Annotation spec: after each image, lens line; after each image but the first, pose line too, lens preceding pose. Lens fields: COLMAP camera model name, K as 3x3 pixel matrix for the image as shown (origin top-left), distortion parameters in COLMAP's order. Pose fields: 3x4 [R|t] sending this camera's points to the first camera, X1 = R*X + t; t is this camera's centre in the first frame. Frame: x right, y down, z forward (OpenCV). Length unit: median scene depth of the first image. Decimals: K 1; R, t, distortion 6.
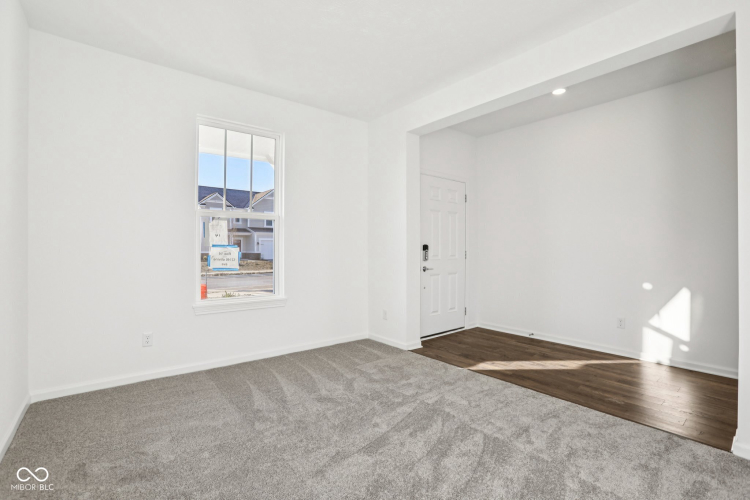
lens RADIAL K [[350.3, 0, 368.3], [0, 350.3, 246.2], [0, 0, 1]] dist [-0.004189, -0.000302]
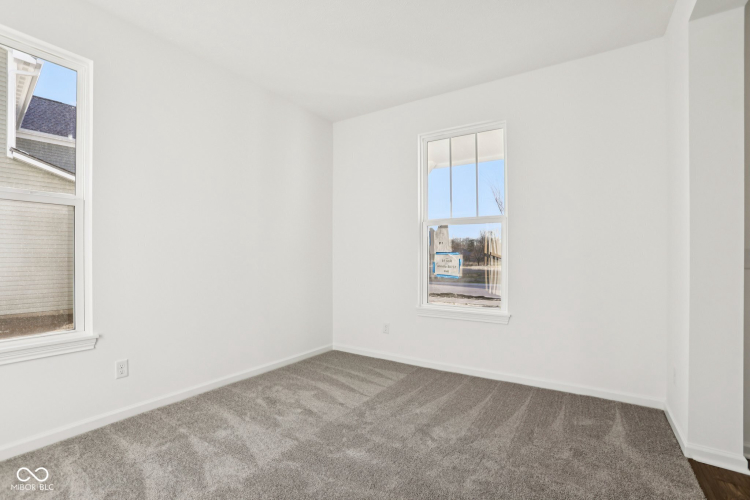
lens RADIAL K [[344.3, 0, 370.0], [0, 344.3, 257.9], [0, 0, 1]] dist [-0.078676, 0.037781]
pose [[0.319864, -0.000724, -0.947463, 0.464108], [0.007928, 0.999967, 0.001913, 0.009123], [0.947430, -0.008123, 0.319859, 0.474961]]
